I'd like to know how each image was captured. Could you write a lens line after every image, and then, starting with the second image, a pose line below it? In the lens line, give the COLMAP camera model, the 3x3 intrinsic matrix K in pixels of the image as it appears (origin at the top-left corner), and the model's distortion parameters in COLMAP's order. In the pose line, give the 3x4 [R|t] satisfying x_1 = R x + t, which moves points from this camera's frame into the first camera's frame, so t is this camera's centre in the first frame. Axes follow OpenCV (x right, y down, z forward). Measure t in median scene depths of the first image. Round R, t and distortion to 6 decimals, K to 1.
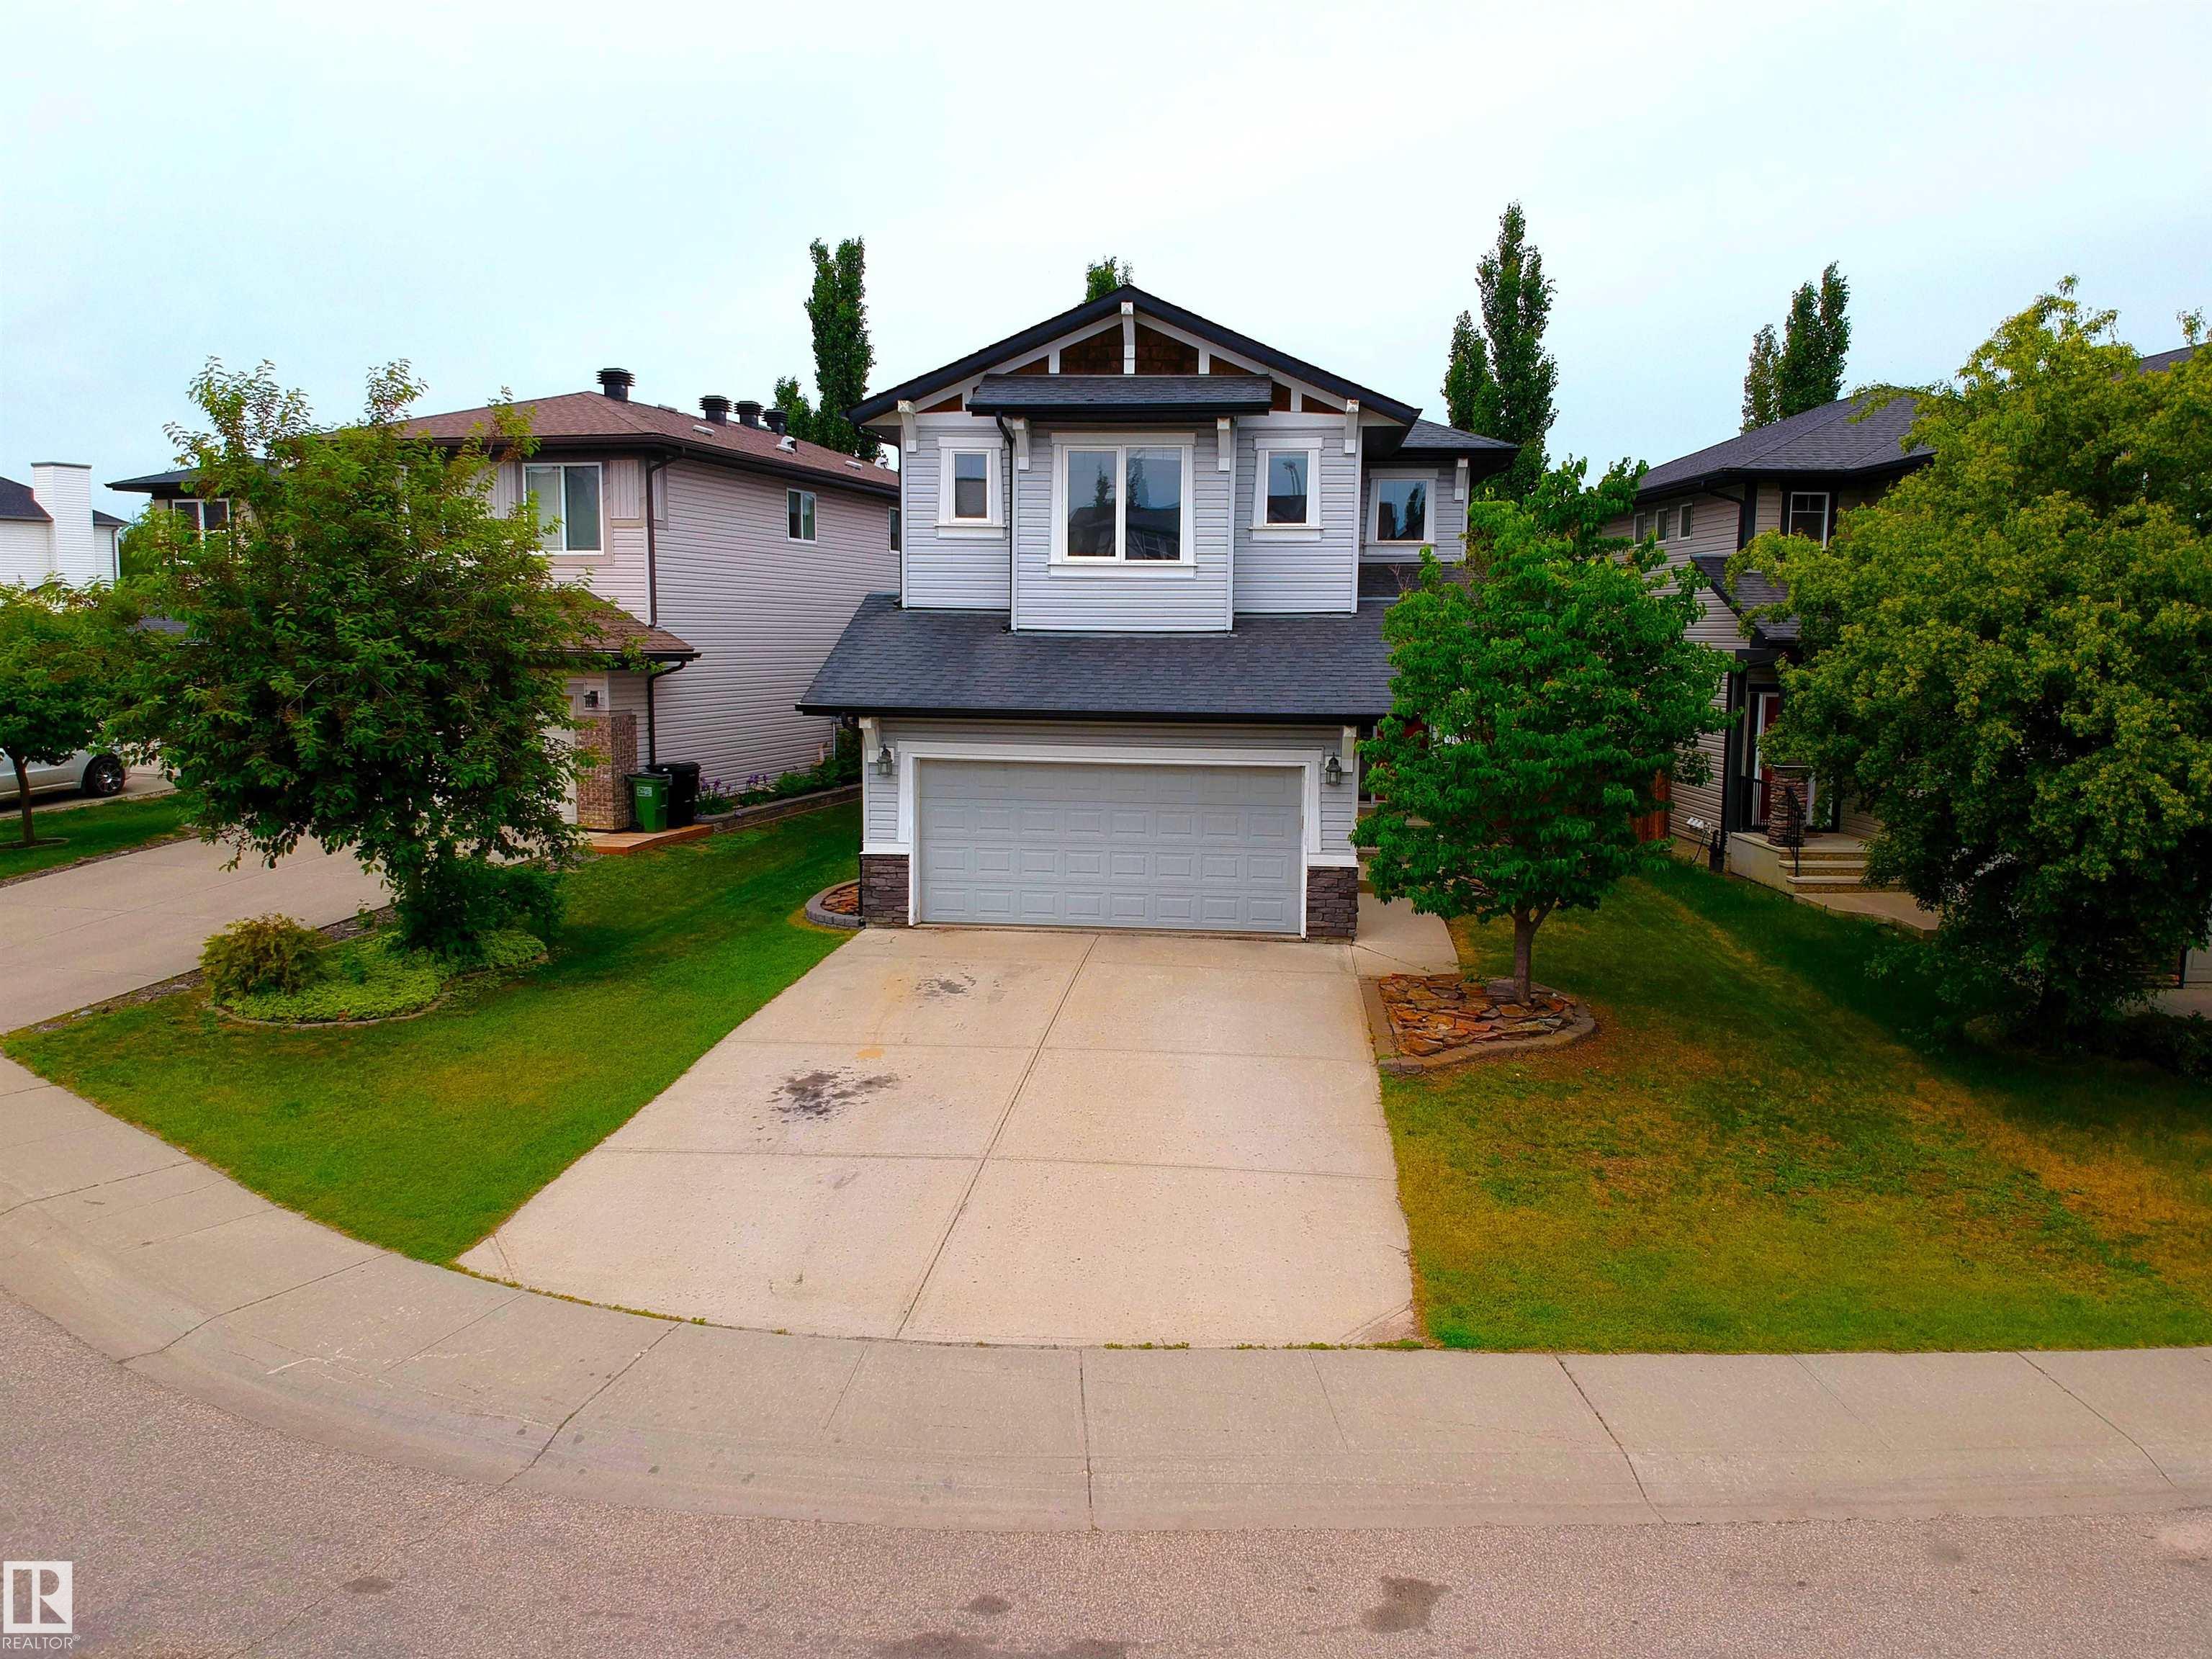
lens RADIAL K [[1629.8, 0, 1131.4], [0, 1629.8, 813.9], [0, 0, 1]] dist [0.074177, -0.141370]
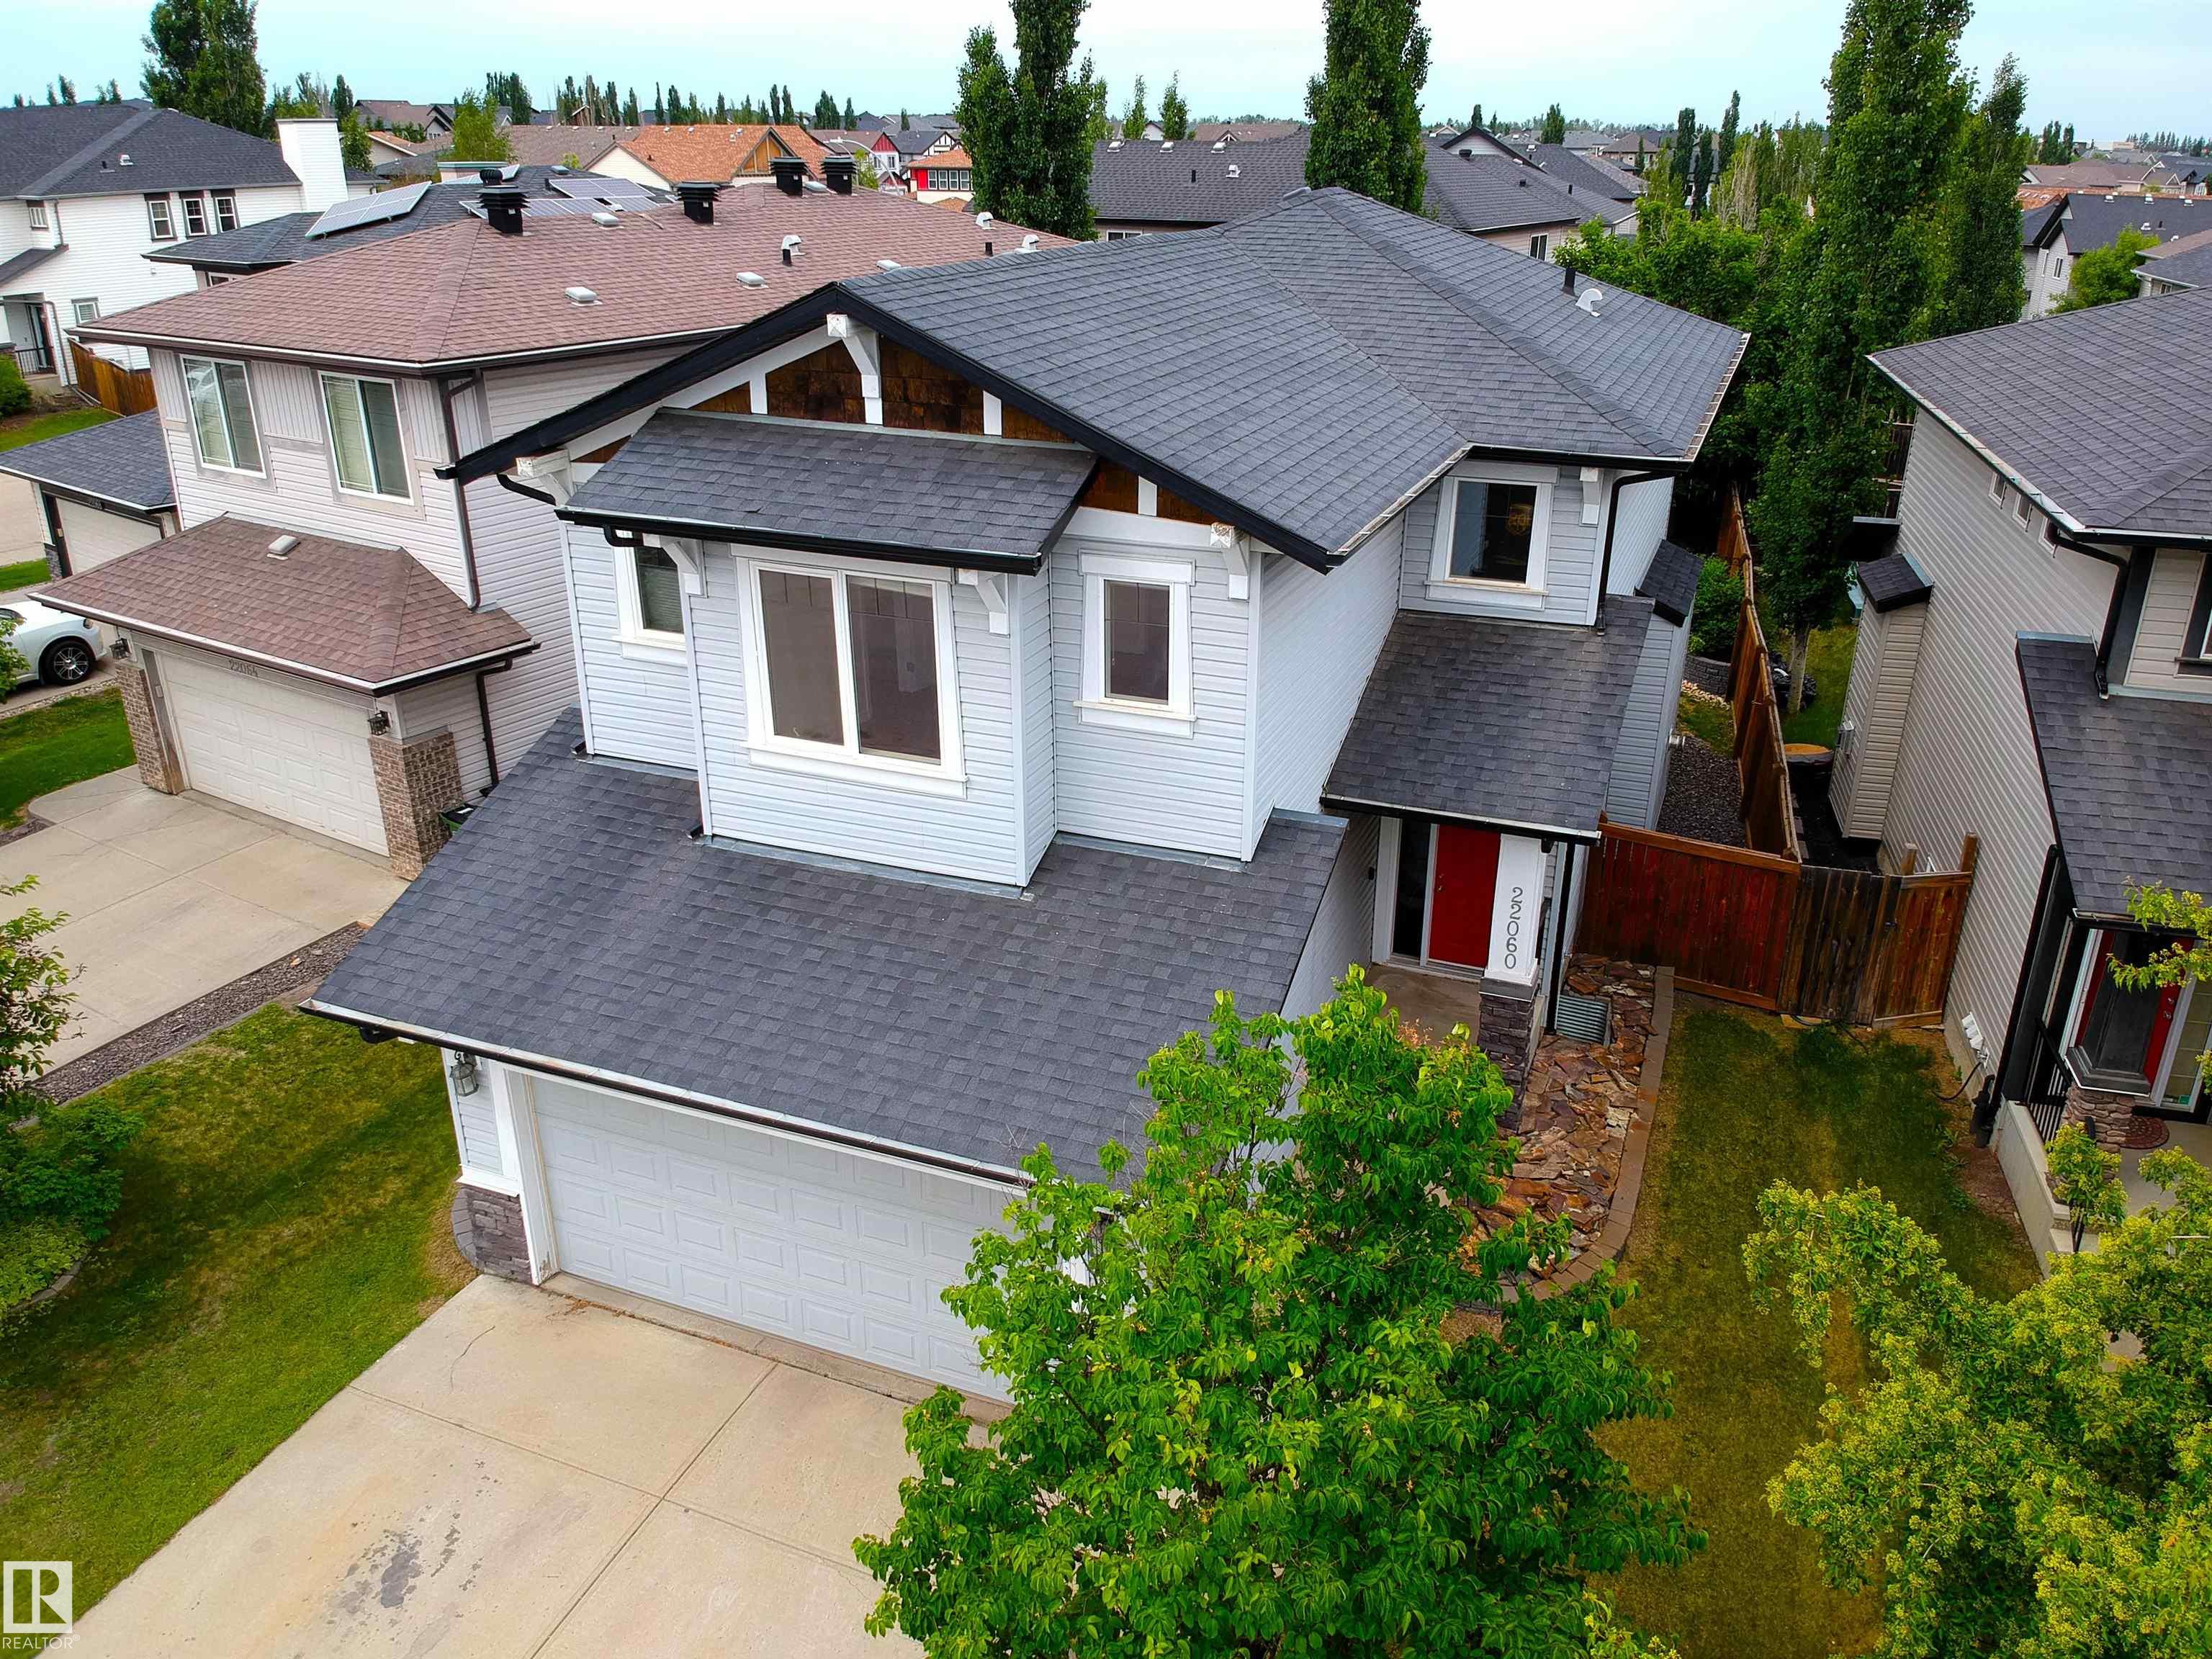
lens RADIAL K [[1629.8, 0, 1133.4], [0, 1629.8, 810.7], [0, 0, 1]] dist [0.074177, -0.141370]
pose [[0.960407, 0.100258, -0.259934, 0.251137], [-0.026136, 0.961313, 0.274216, -0.303822], [0.277371, -0.256566, 0.925872, 0.474791]]
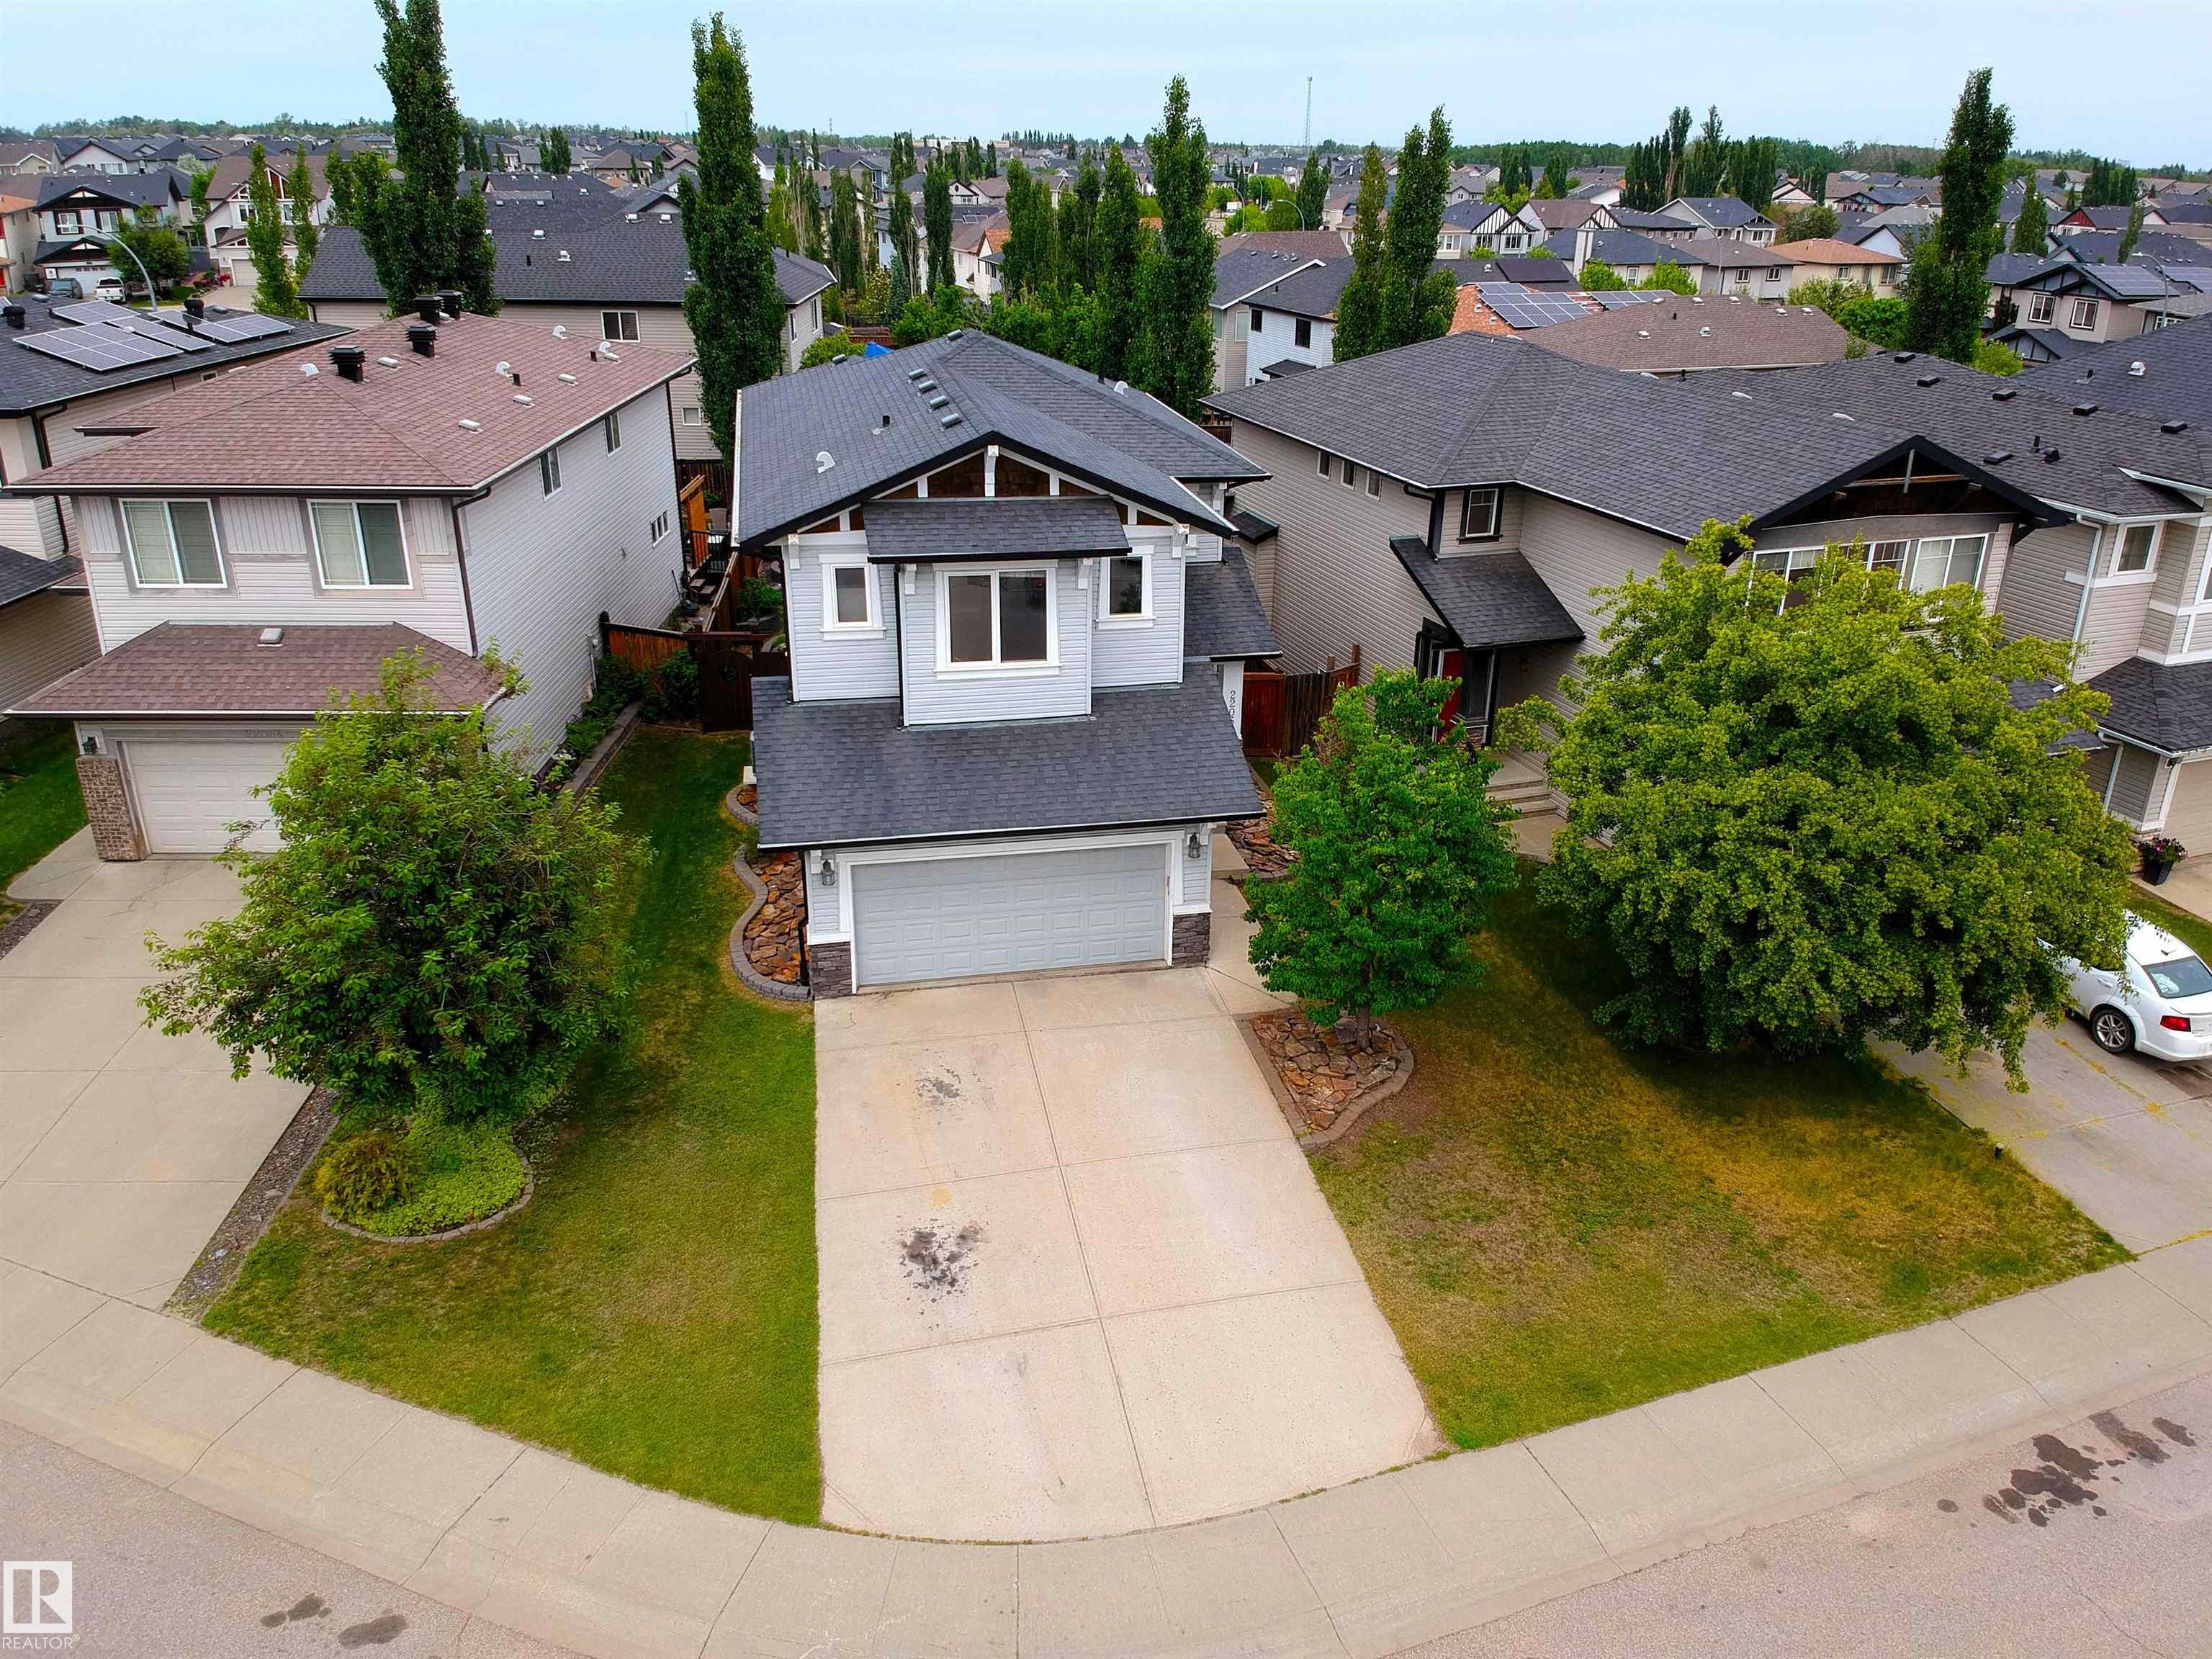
lens RADIAL K [[1629.8, 0, 1137.0], [0, 1629.8, 810.1], [0, 0, 1]] dist [0.074177, -0.141370]
pose [[0.951691, -0.111938, 0.285926, -0.258644], [0.029824, 0.960479, 0.276751, -0.378050], [-0.305605, -0.254854, 0.917418, -0.132498]]
